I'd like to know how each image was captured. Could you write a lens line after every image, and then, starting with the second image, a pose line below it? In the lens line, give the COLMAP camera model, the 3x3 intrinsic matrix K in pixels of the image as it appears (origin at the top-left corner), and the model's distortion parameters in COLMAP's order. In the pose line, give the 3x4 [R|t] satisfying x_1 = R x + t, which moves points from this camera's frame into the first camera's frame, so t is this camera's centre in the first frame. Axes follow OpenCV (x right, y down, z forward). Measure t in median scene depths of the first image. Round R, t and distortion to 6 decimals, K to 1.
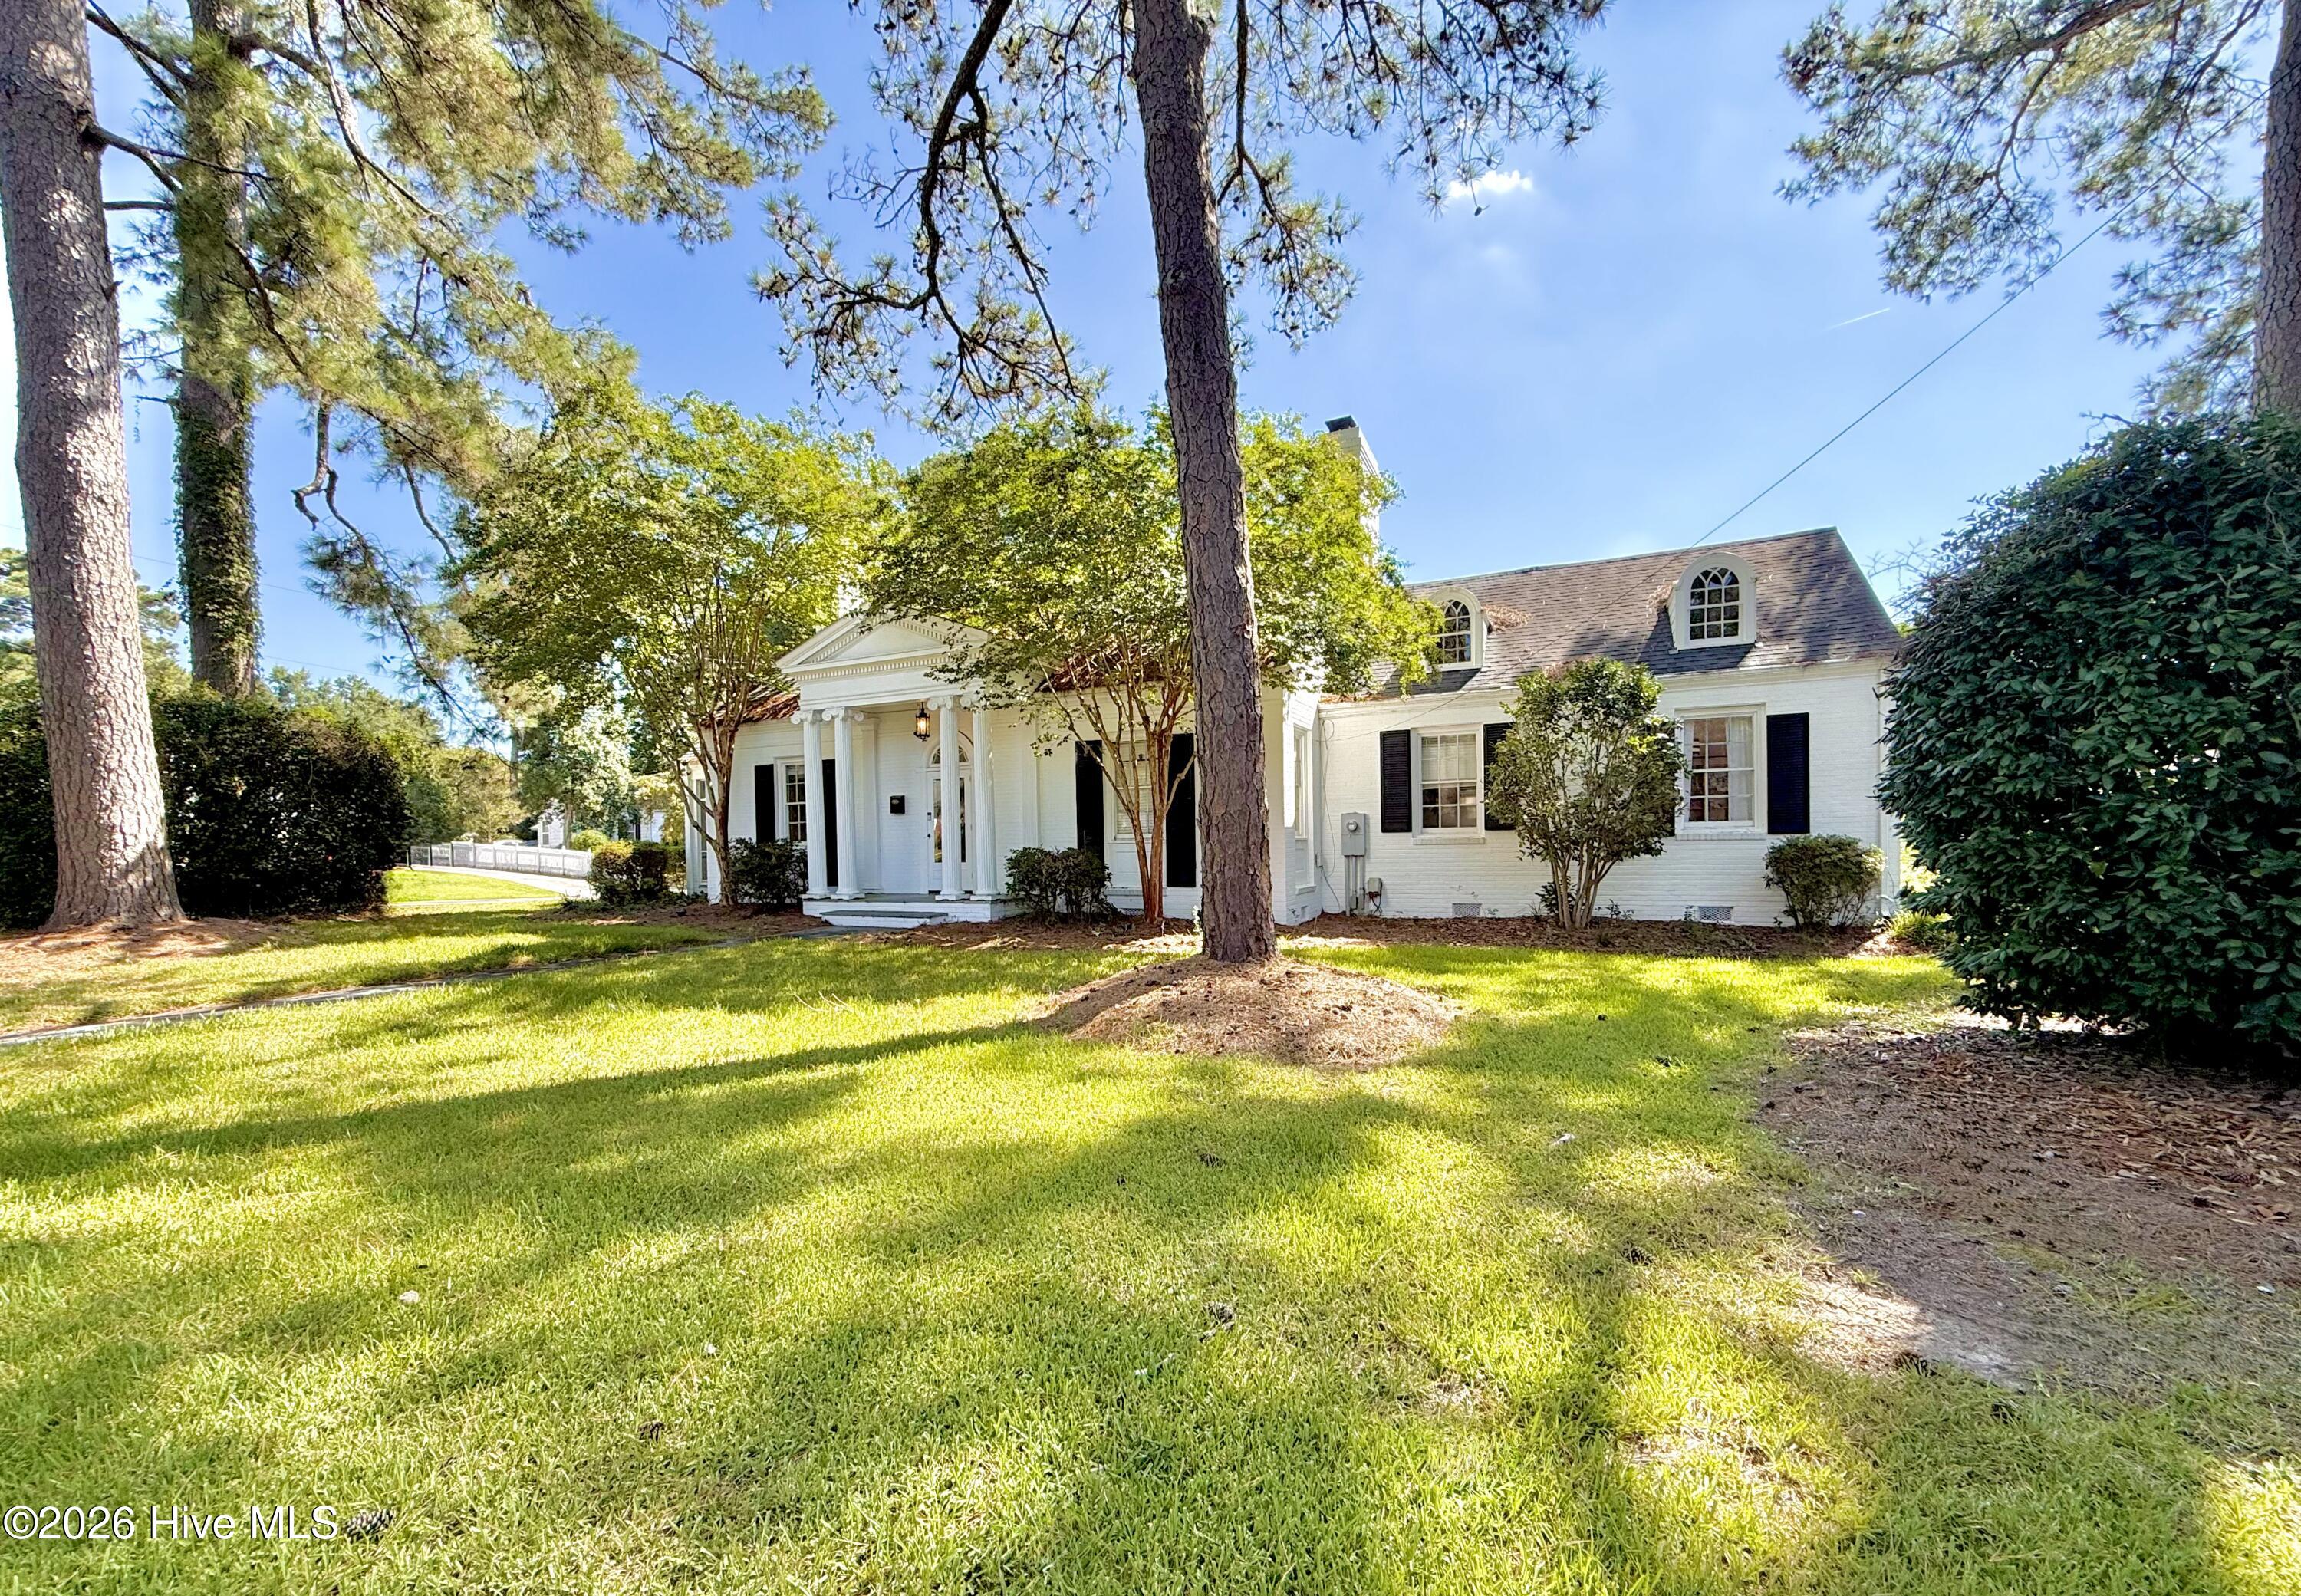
lens RADIAL K [[961.9, 0, 1139.0], [0, 961.9, 797.5], [0, 0, 1]] dist [-0.002020, -0.000077]
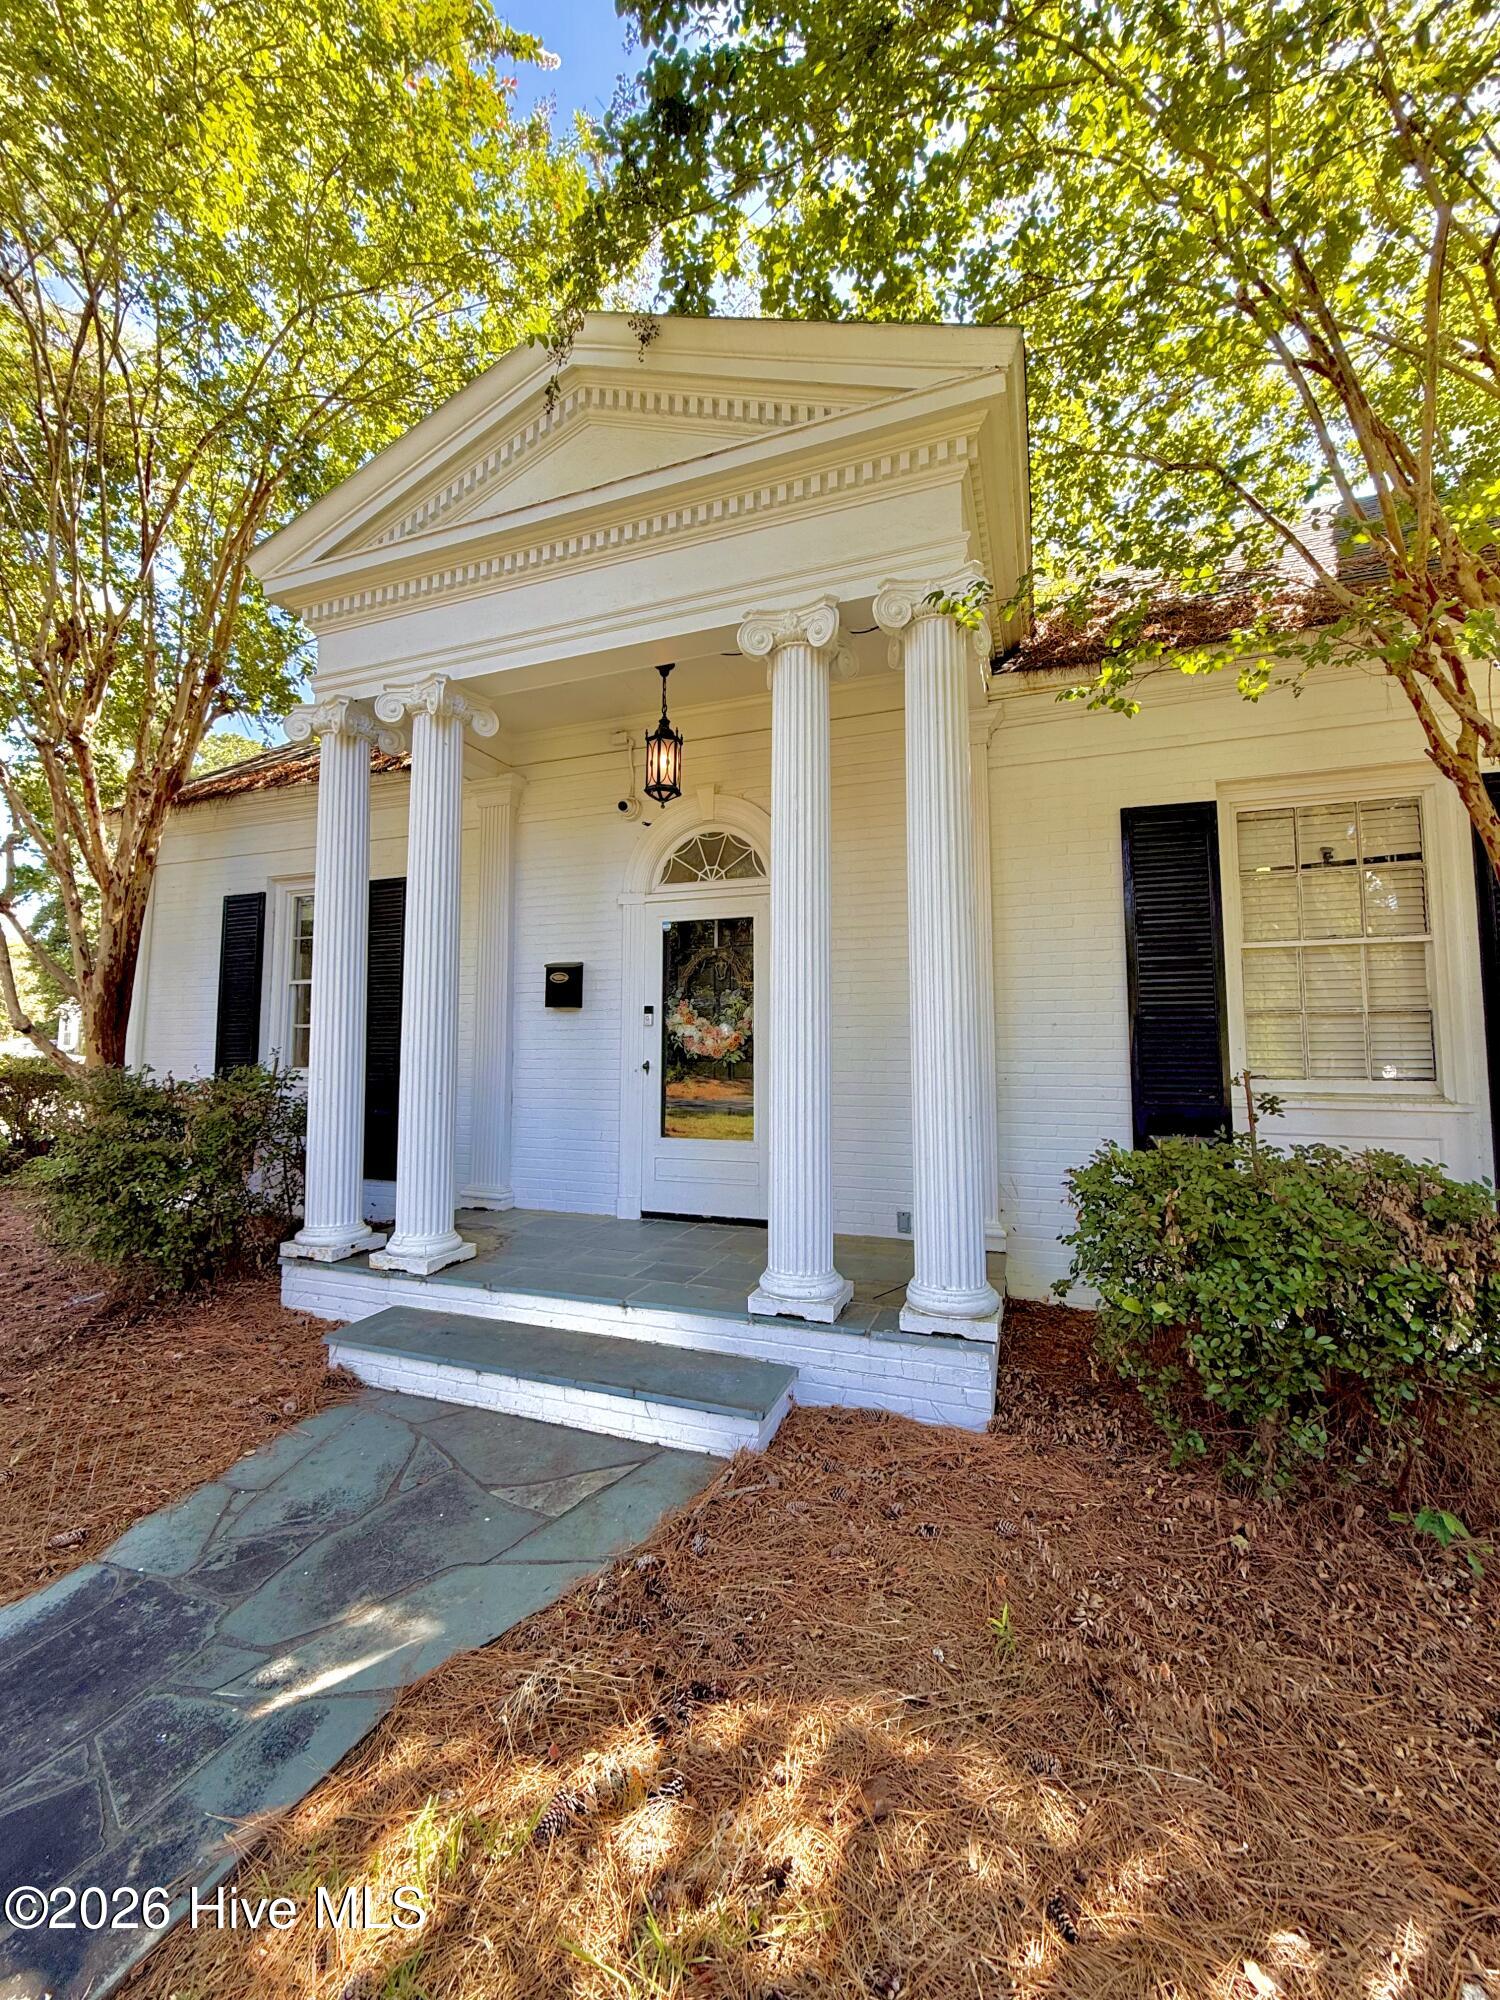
lens RADIAL K [[797.9, 0, 758.4], [0, 797.9, 983.4], [0, 0, 1]] dist [0.001077, 0.000672]
pose [[0.992869, 0.036874, 0.113367, -0.235116], [-0.032278, 0.998591, -0.042114, 0.020563], [-0.114760, 0.038154, 0.992660, 0.748009]]
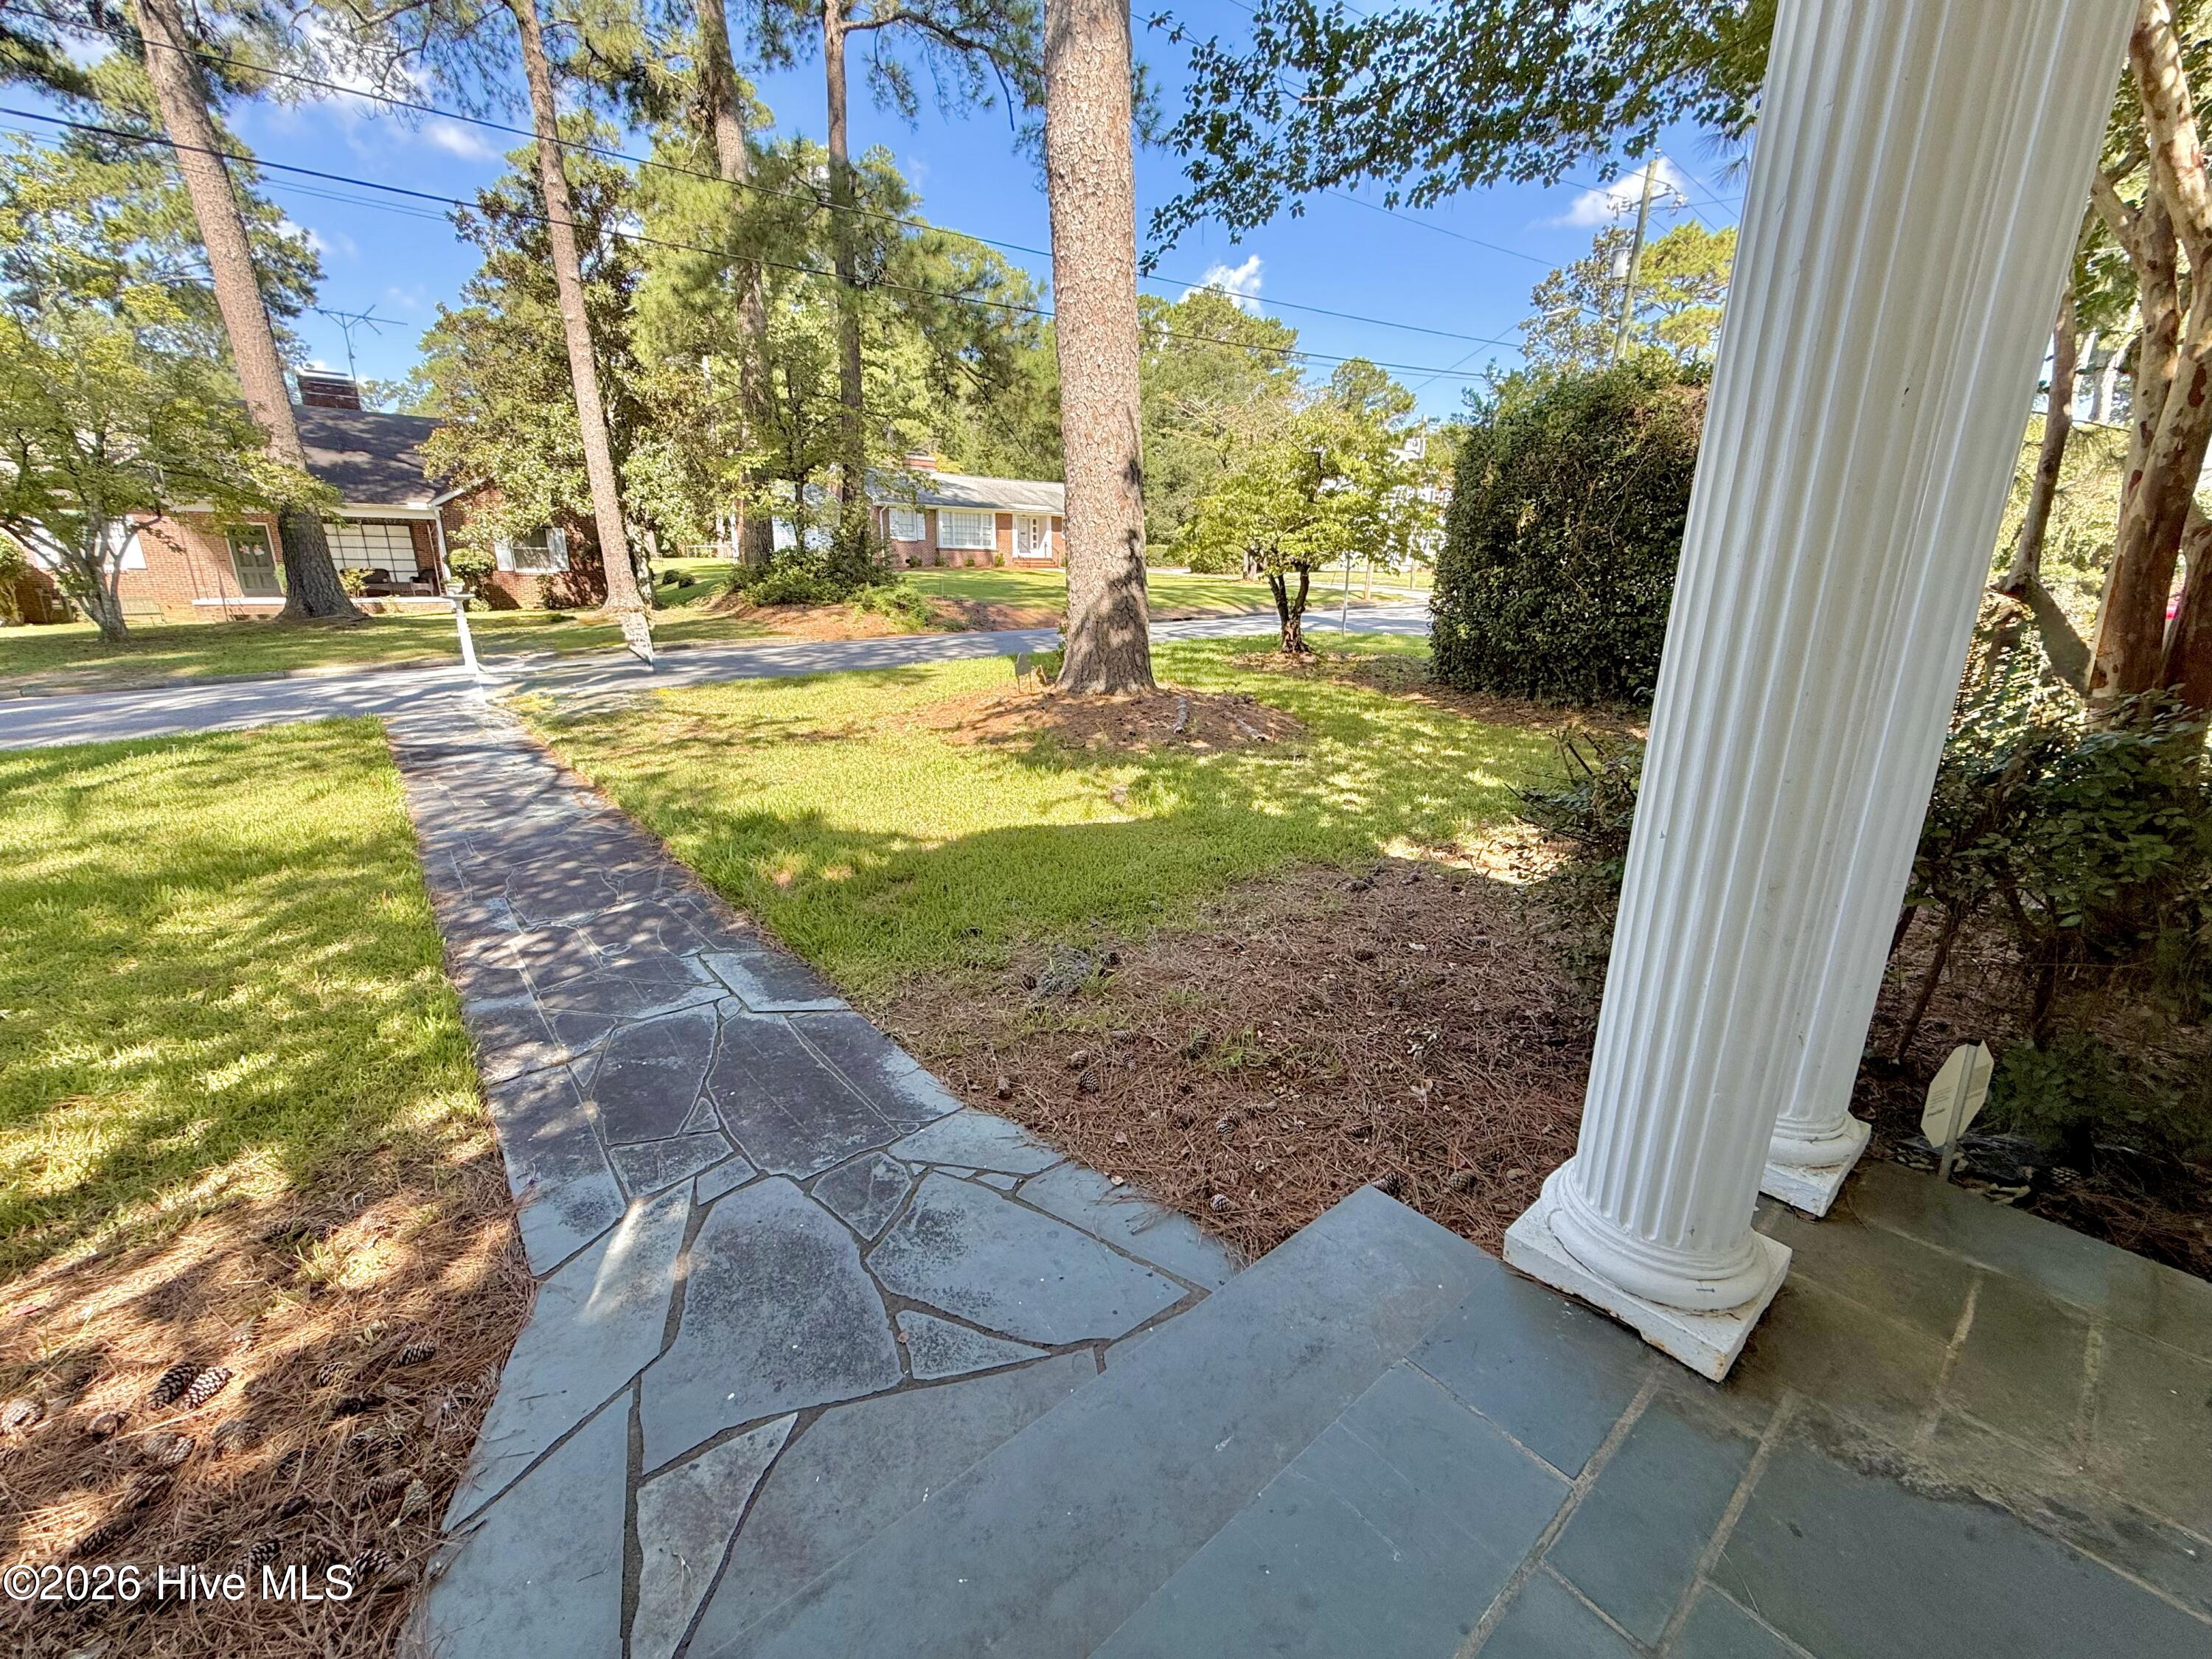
lens RADIAL K [[882.5, 0, 1098.4], [0, 882.5, 829.2], [0, 0, 1]] dist [0.001077, 0.000672]
pose [[-0.403742, 0.285267, -0.869261, -0.204138], [0.047731, 0.955418, 0.291372, 0.018637], [0.913627, 0.076148, -0.399359, 1.022057]]
